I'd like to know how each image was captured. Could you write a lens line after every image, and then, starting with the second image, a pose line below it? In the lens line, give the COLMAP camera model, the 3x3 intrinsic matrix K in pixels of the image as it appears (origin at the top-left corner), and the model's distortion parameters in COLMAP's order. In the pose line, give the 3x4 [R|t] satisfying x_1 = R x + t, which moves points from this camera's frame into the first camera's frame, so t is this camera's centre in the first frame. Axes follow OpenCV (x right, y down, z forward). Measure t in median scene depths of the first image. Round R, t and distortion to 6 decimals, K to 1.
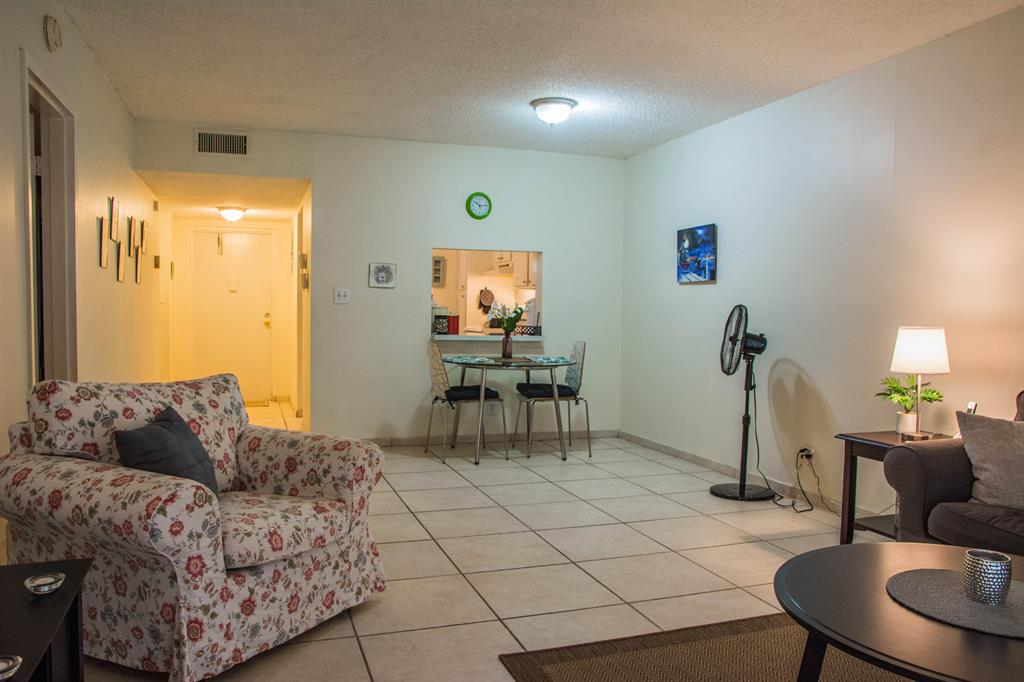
lens RADIAL K [[763.9, 0, 509.0], [0, 763.9, 347.7], [0, 0, 1]] dist [-0.089806, 0.076410]
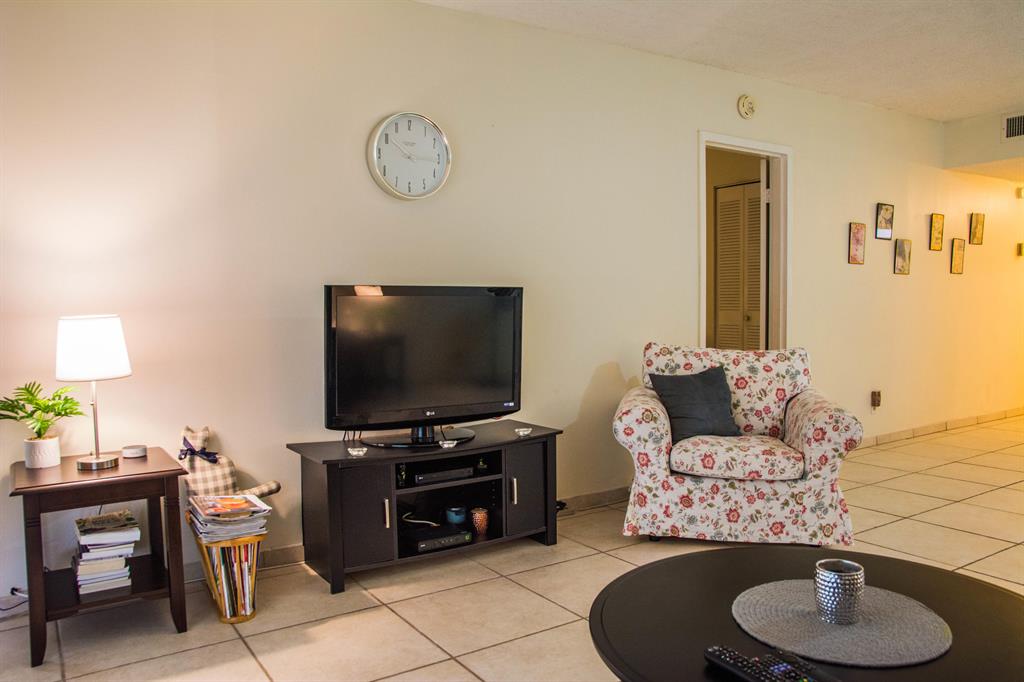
lens RADIAL K [[763.9, 0, 507.5], [0, 763.9, 344.9], [0, 0, 1]] dist [-0.089806, 0.076410]
pose [[0.263419, 0.037859, -0.963938, 0.905962], [-0.031638, 0.999031, 0.030592, 0.009135], [0.964163, 0.022438, 0.264362, 0.258130]]
